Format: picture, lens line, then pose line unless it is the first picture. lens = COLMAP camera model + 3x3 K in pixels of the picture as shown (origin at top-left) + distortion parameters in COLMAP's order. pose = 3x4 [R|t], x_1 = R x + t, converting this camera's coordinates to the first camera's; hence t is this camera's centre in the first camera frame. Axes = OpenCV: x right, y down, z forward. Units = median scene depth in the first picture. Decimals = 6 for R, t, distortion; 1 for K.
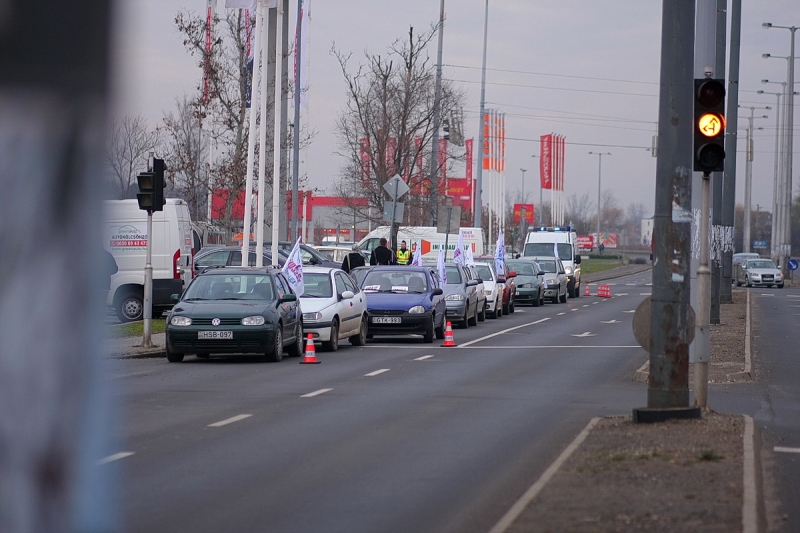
lens RADIAL K [[2927.0, 0, 400.0], [0, 2927.0, 266.5], [0, 0, 1]] dist [-0.087768, -0.394554]
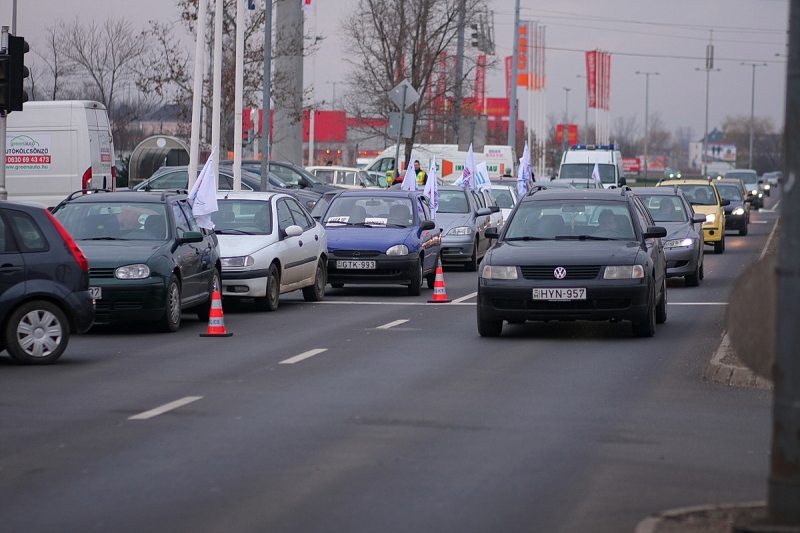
lens RADIAL K [[2927.0, 0, 400.0], [0, 2927.0, 266.5], [0, 0, 1]] dist [-0.087768, -0.394554]
pose [[0.999872, 0.001805, -0.015894, 0.012675], [-0.001390, 0.999658, 0.026108, -0.000132], [0.015935, -0.026083, 0.999533, 0.193266]]
